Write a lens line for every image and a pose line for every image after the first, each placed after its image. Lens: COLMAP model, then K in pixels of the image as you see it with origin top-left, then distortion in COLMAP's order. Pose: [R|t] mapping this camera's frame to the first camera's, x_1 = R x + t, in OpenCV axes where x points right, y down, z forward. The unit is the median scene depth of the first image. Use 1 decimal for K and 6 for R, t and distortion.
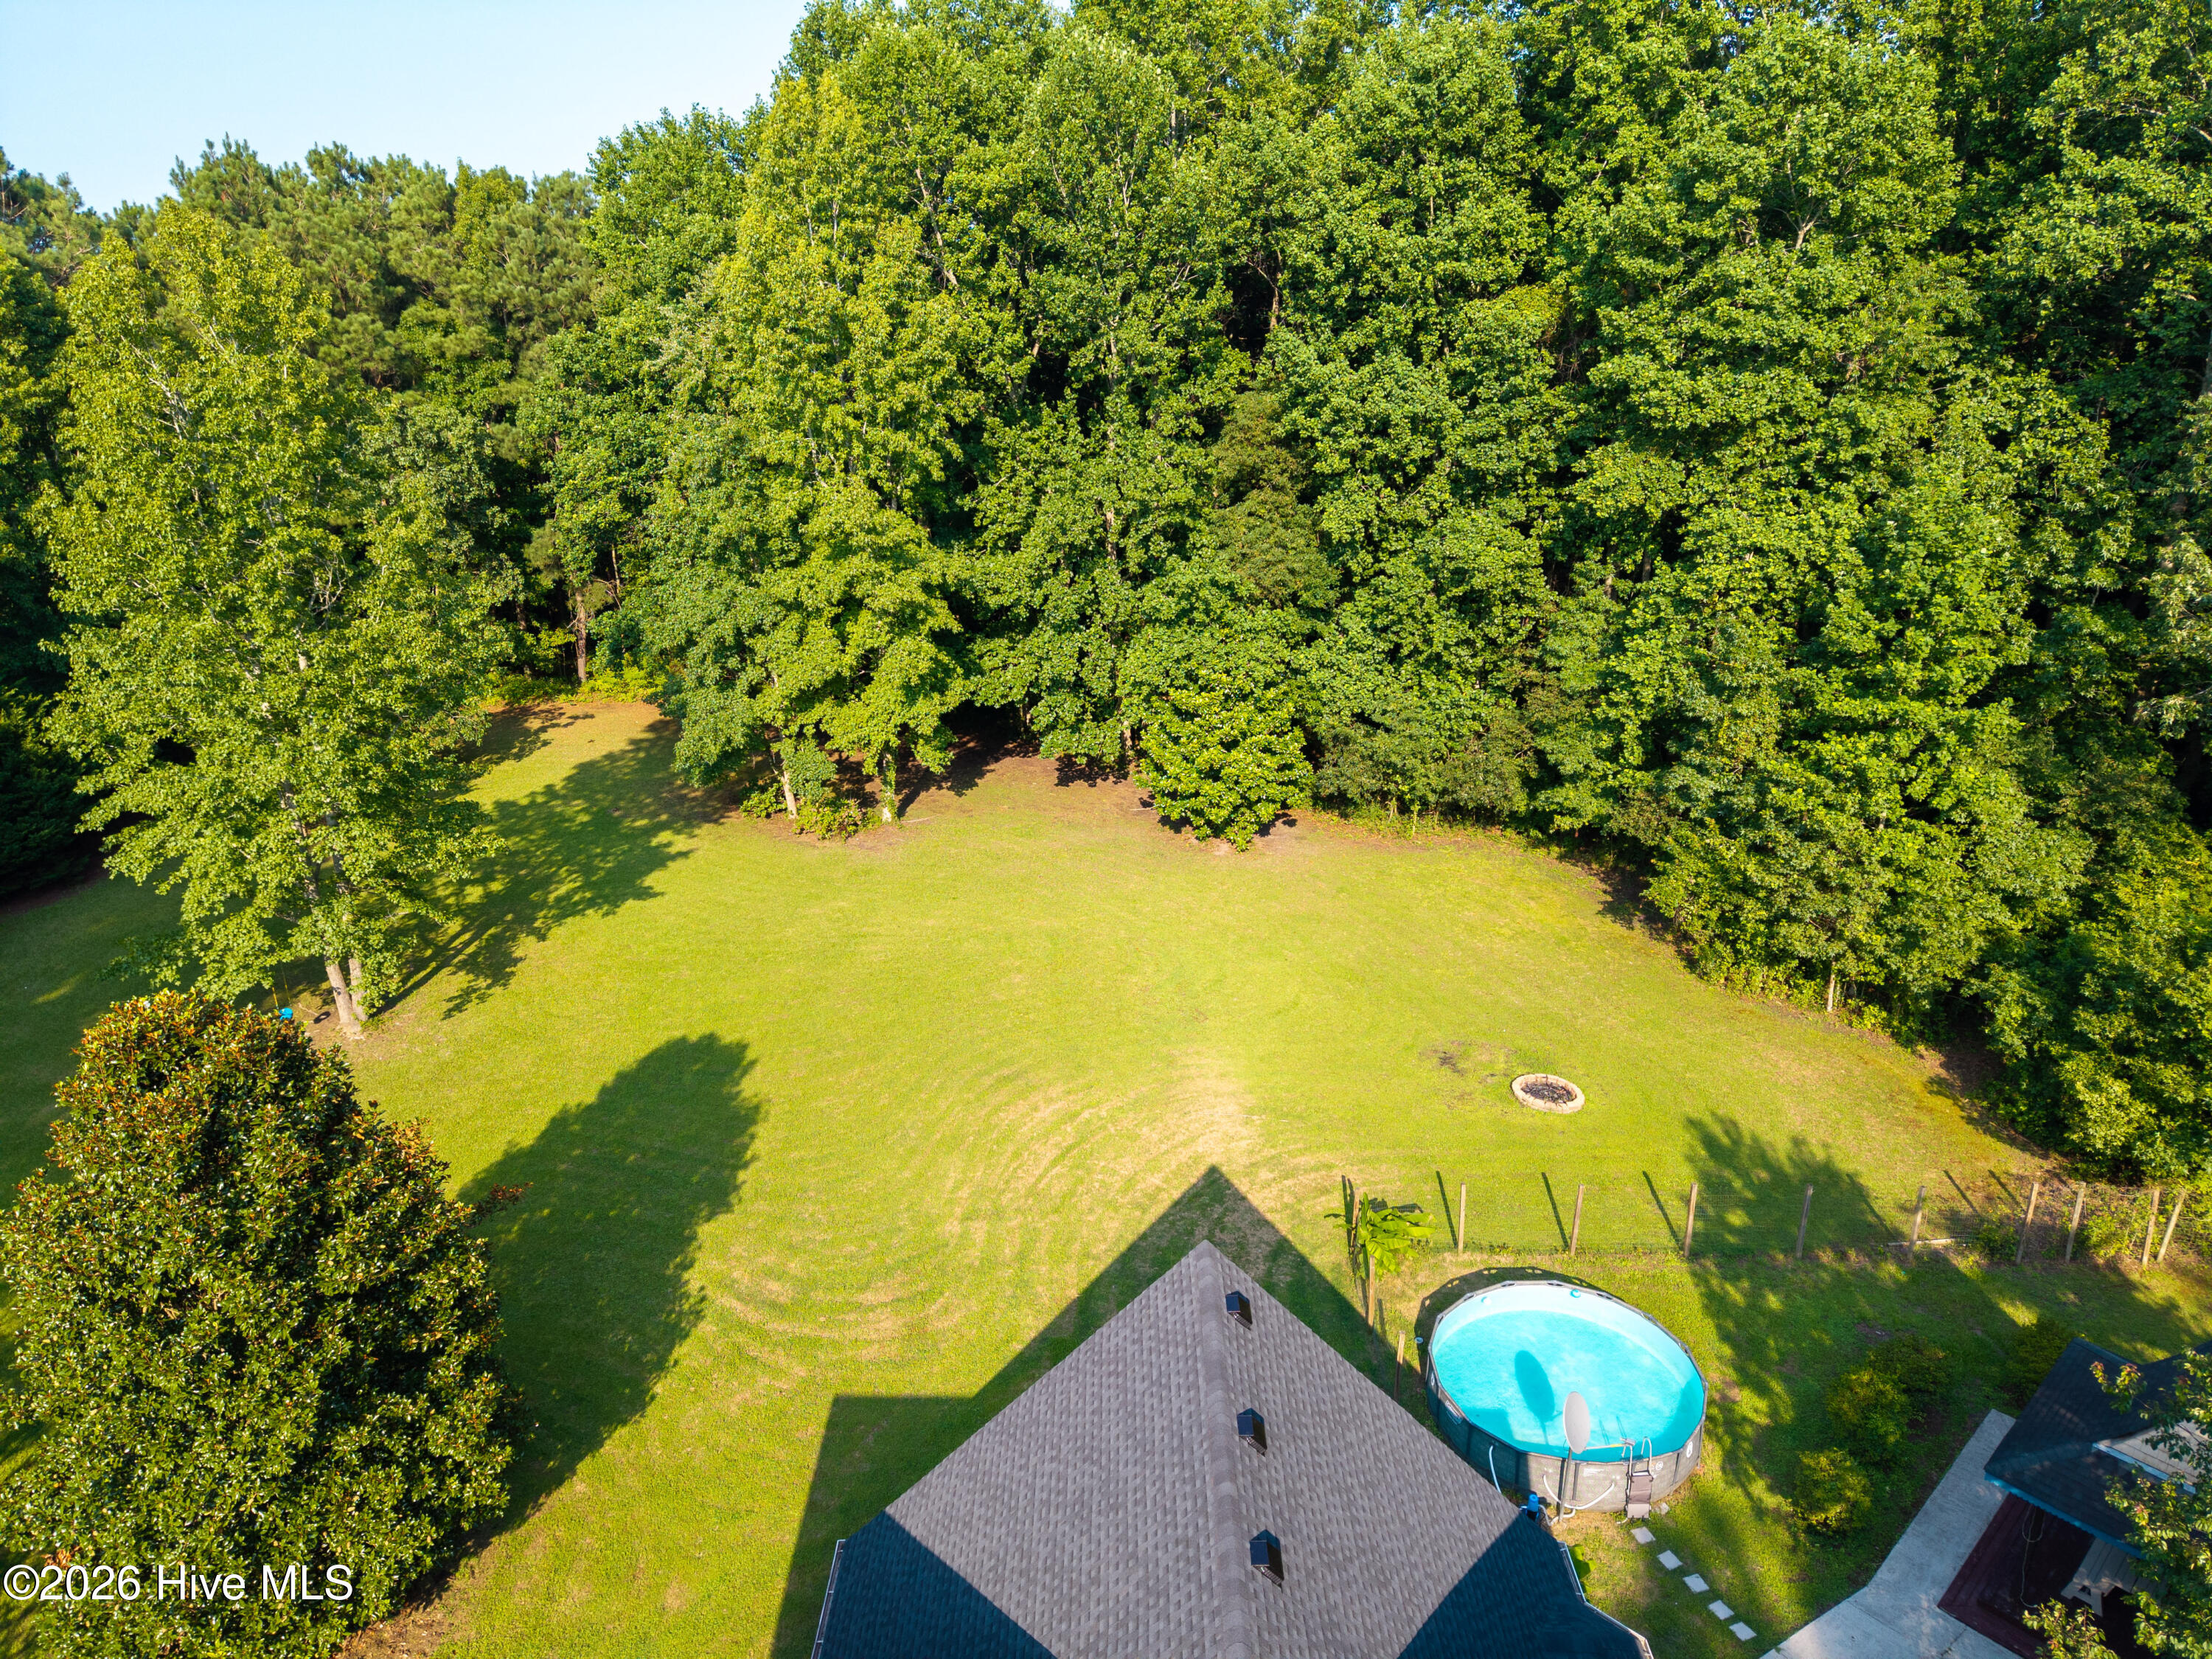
lens RADIAL K [[1476.3, 0, 1119.1], [0, 1476.3, 836.2], [0, 0, 1]] dist [0.013129, -0.005303]
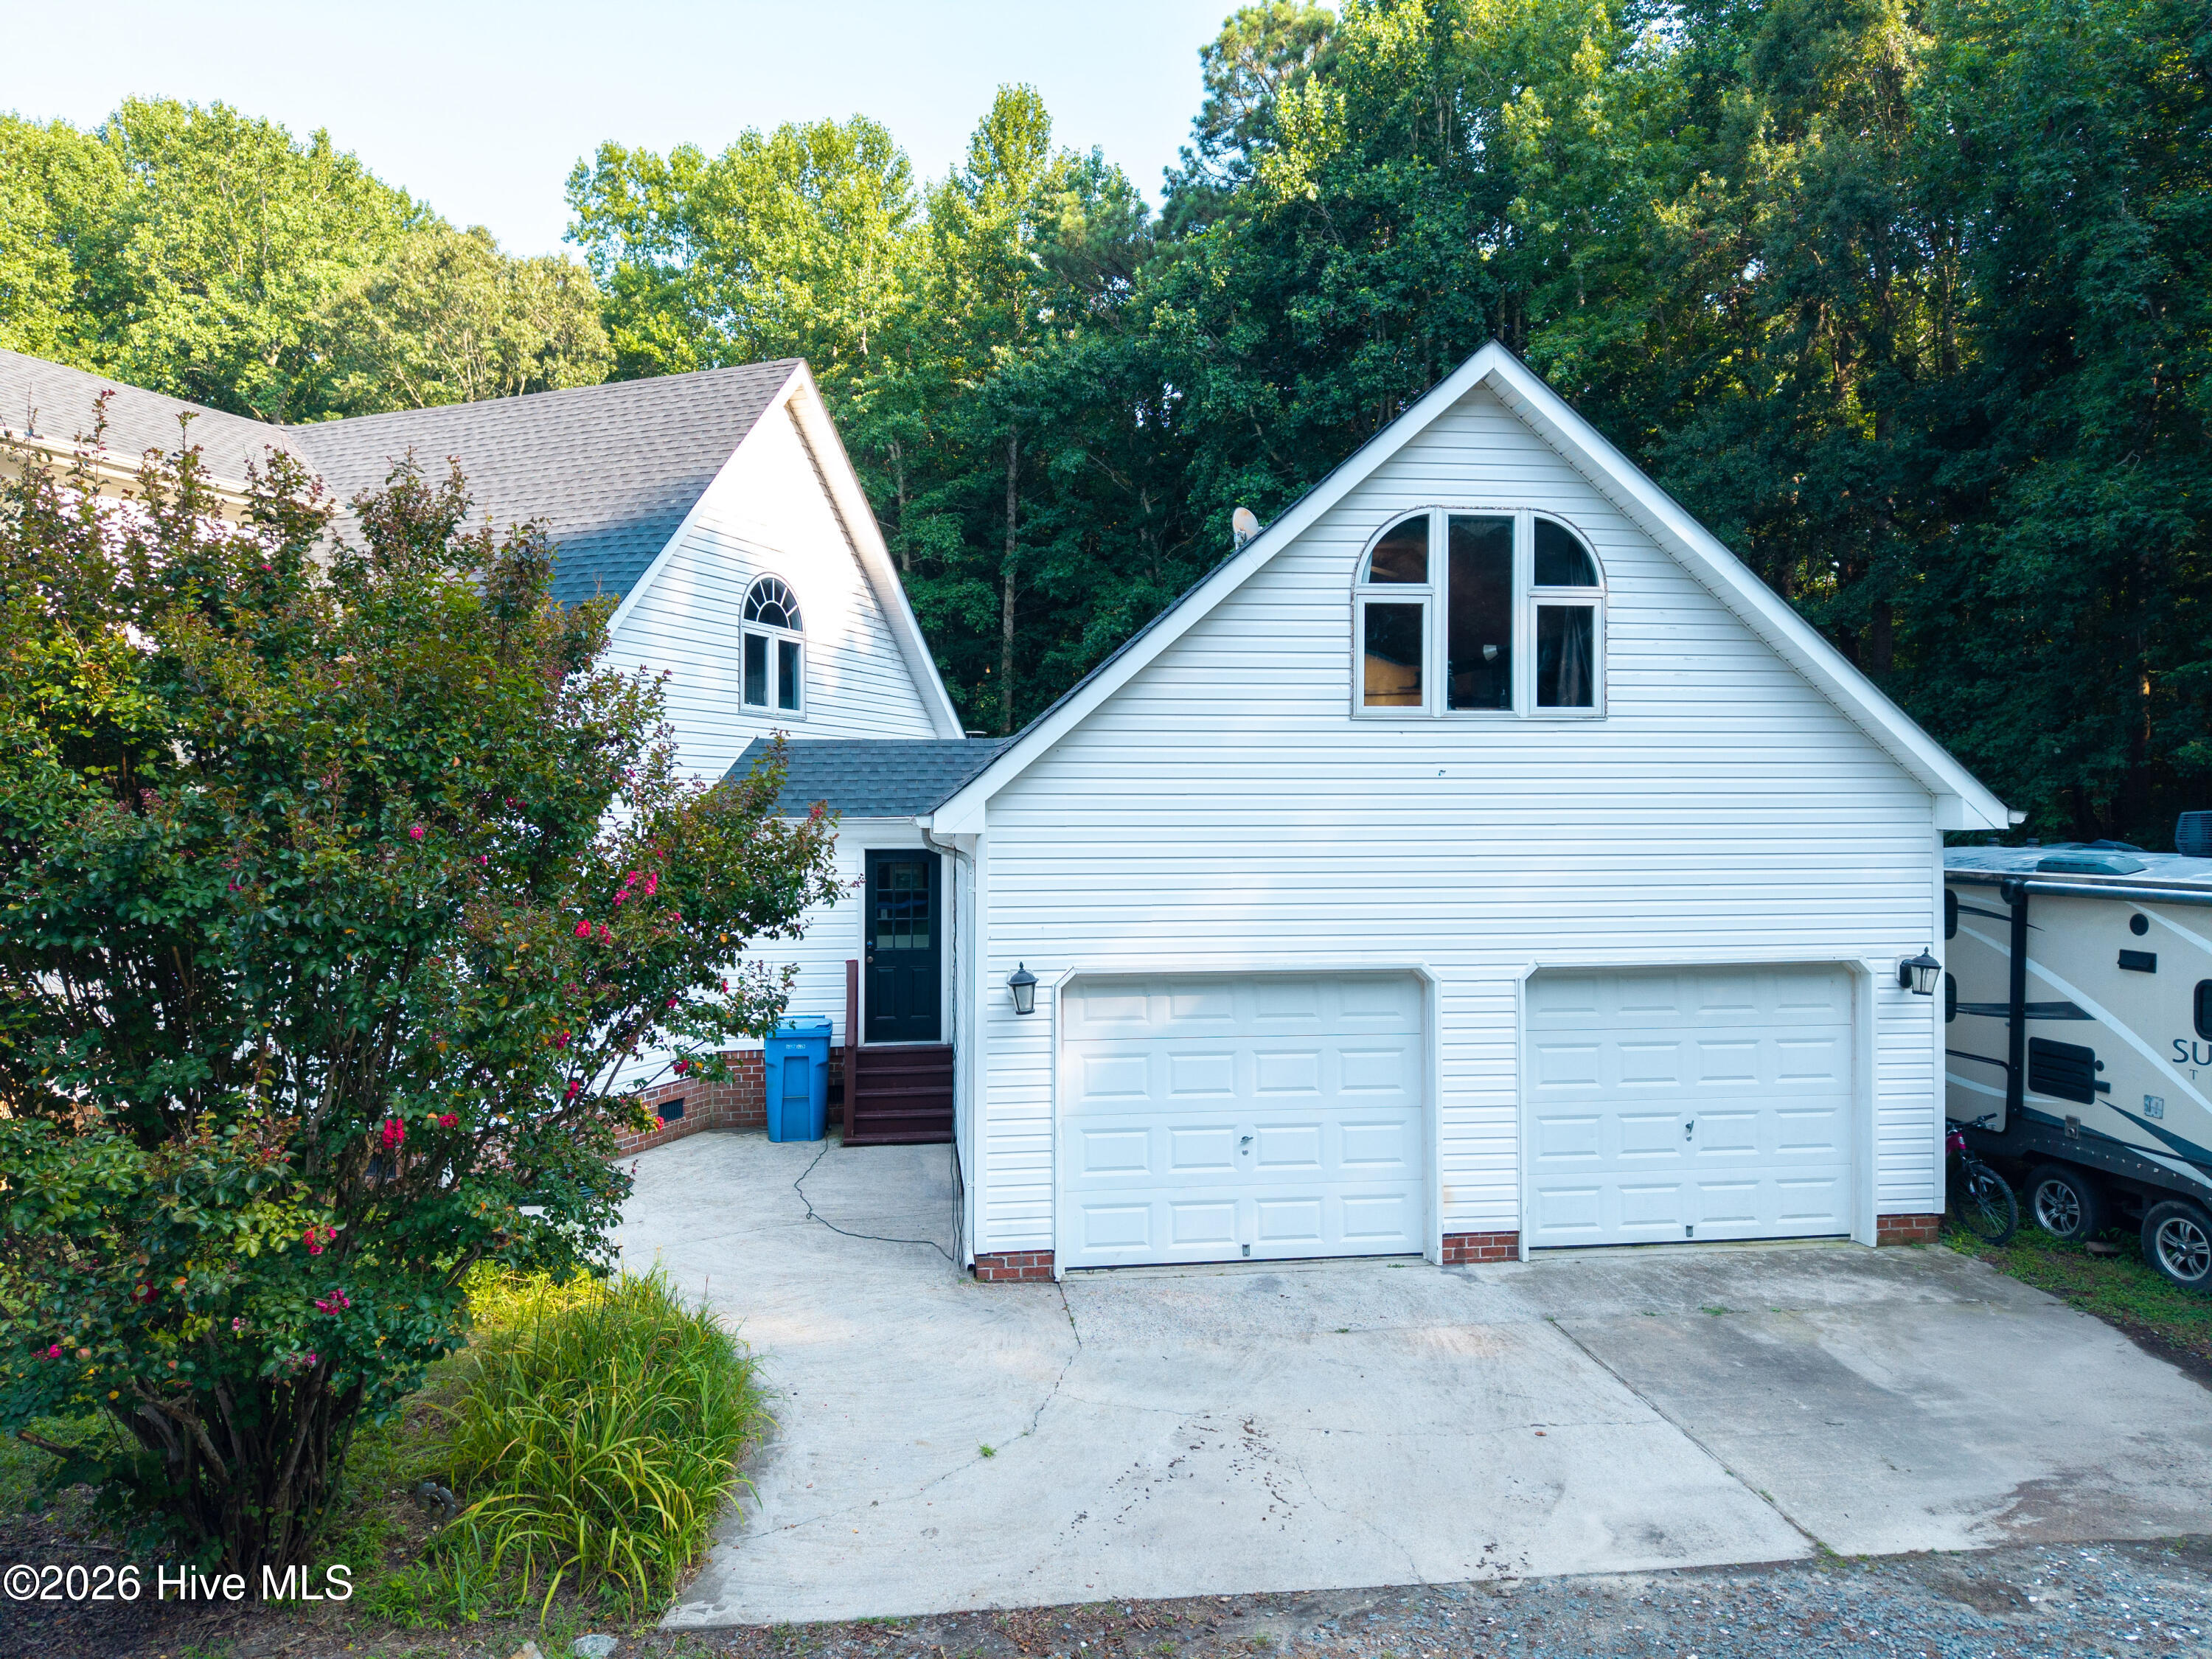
lens RADIAL K [[1509.1, 0, 1104.4], [0, 1509.1, 836.6], [0, 0, 1]] dist [0.000993, 0.001224]
pose [[0.365408, -0.000657, 0.930847, -0.279294], [0.335268, 0.932977, -0.130953, 0.398371], [-0.868373, 0.359935, 0.341138, -0.049305]]
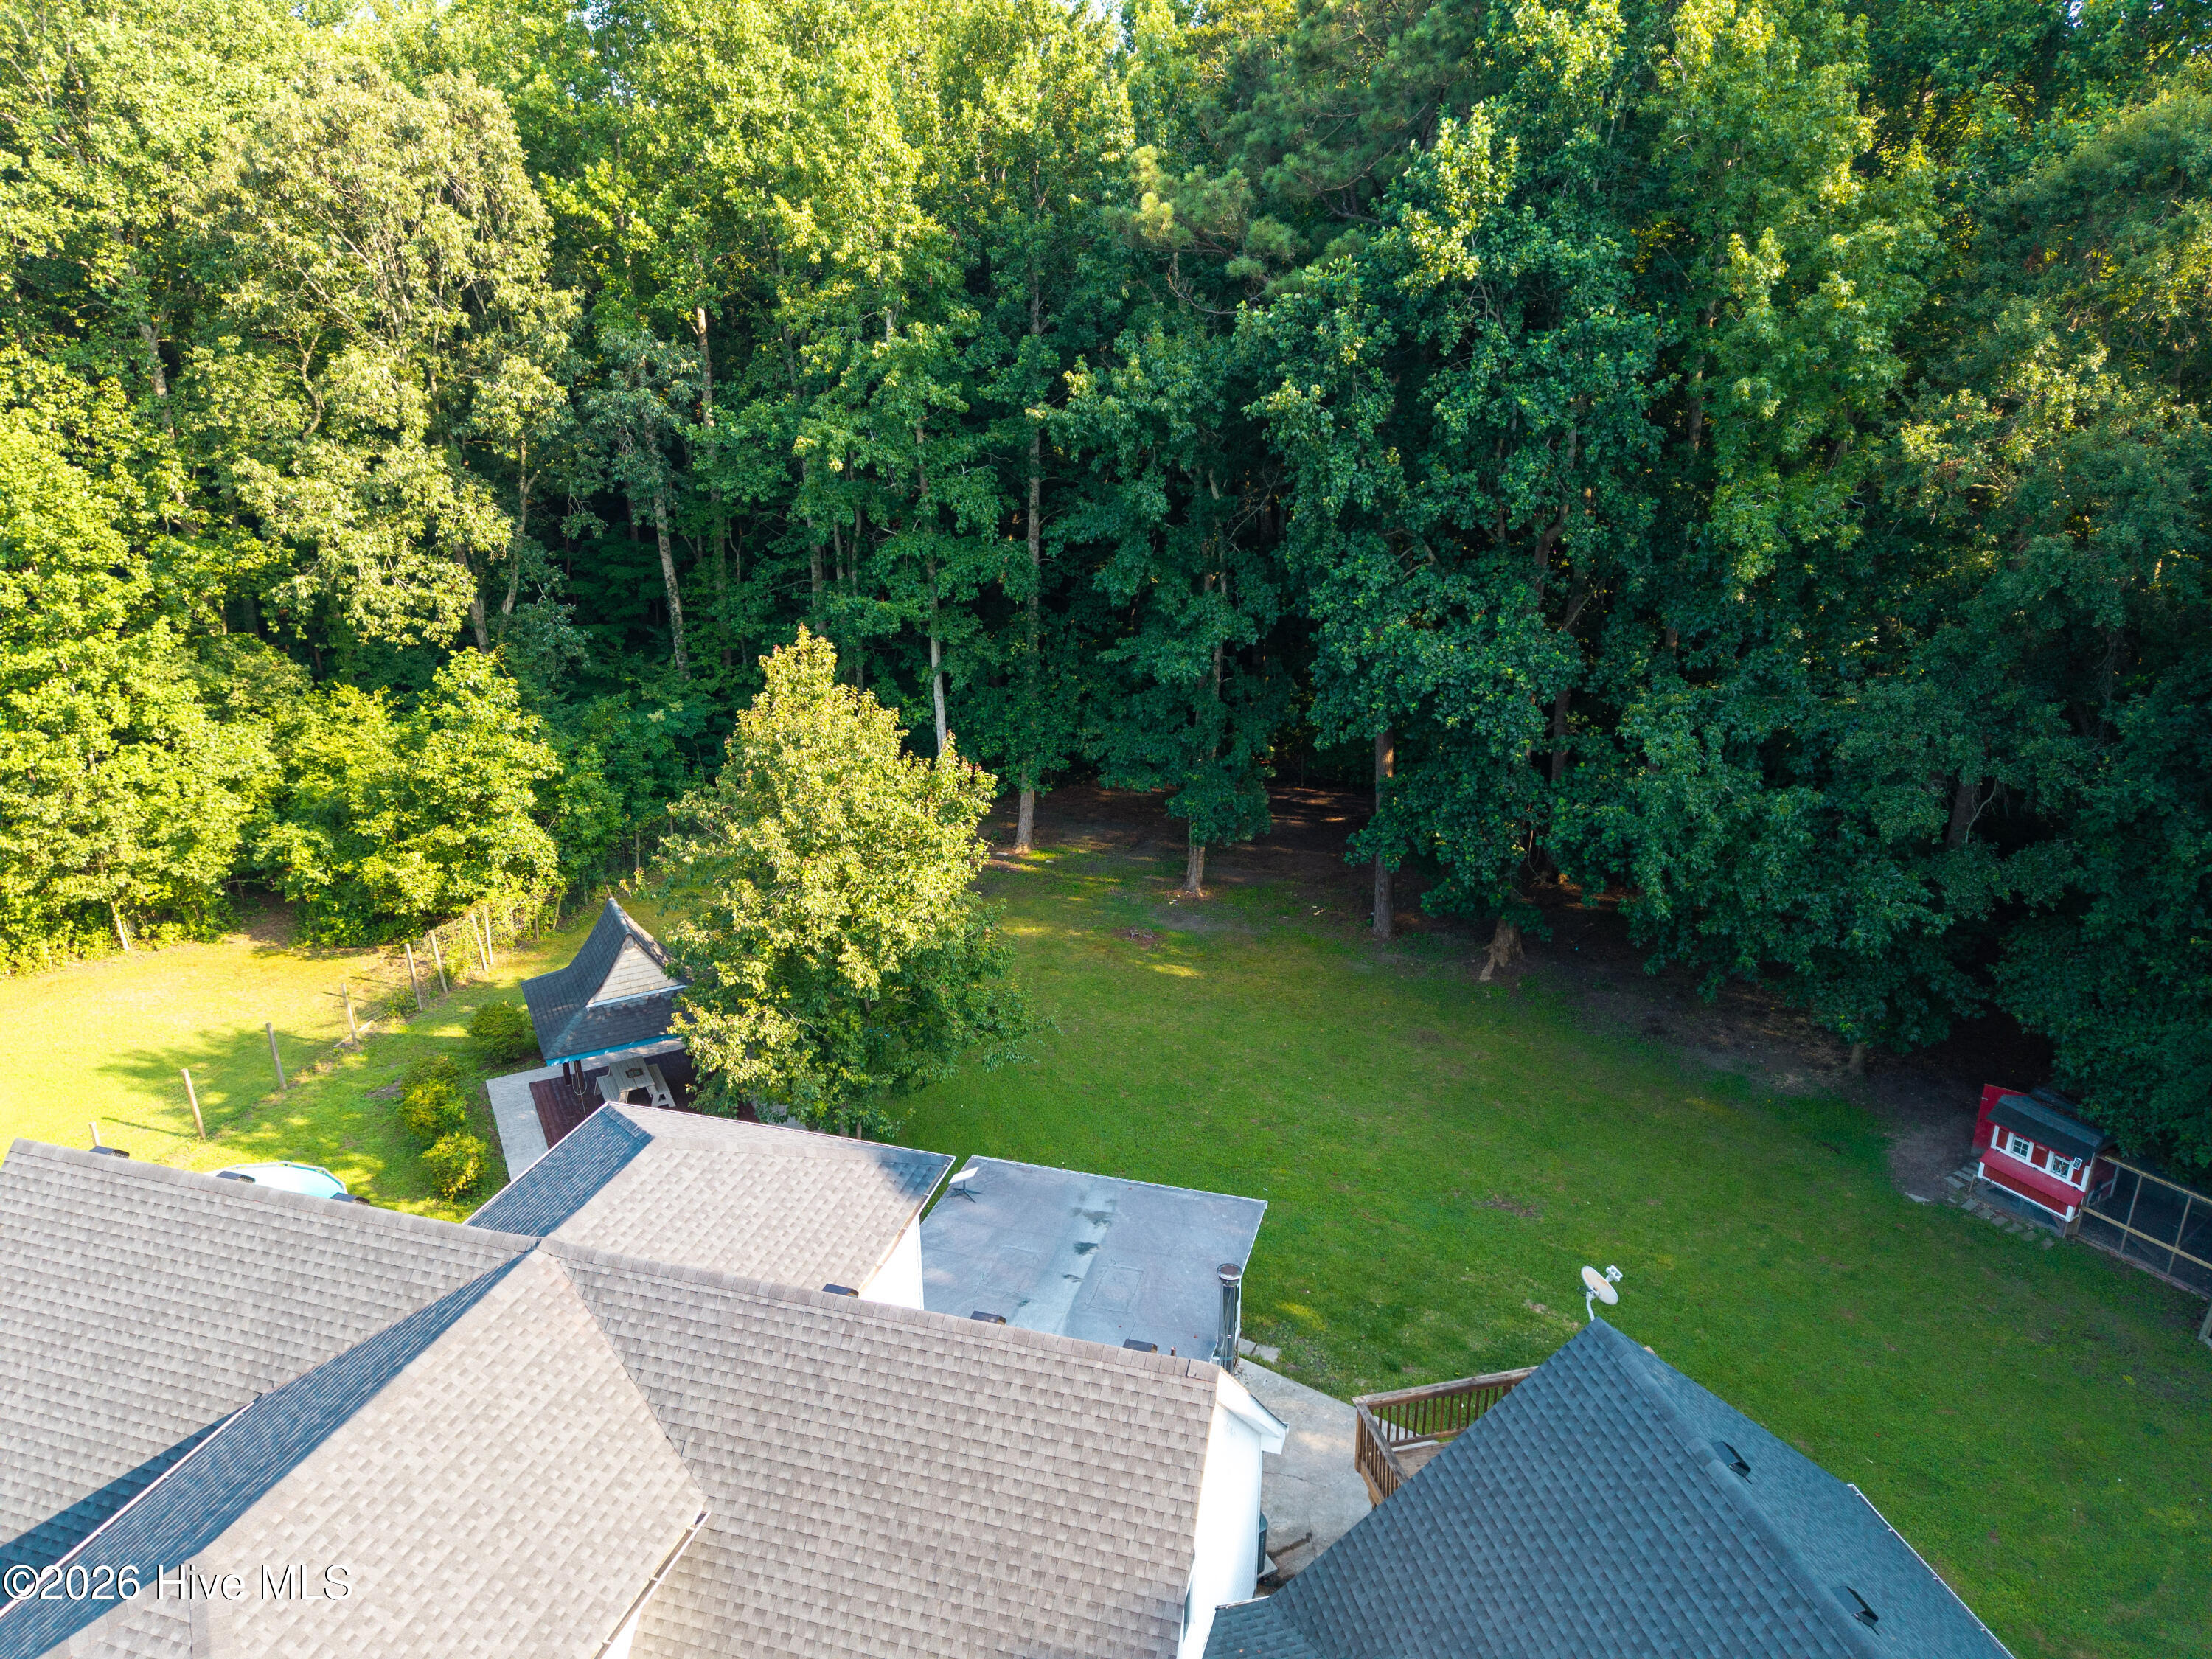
lens RADIAL K [[1509.1, 0, 1104.4], [0, 1509.1, 836.6], [0, 0, 1]] dist [0.000993, 0.001224]
pose [[0.281691, -0.323700, 0.903254, -0.237543], [0.349905, 0.911204, 0.217427, 0.048613], [-0.893430, 0.254806, 0.369942, -0.033586]]
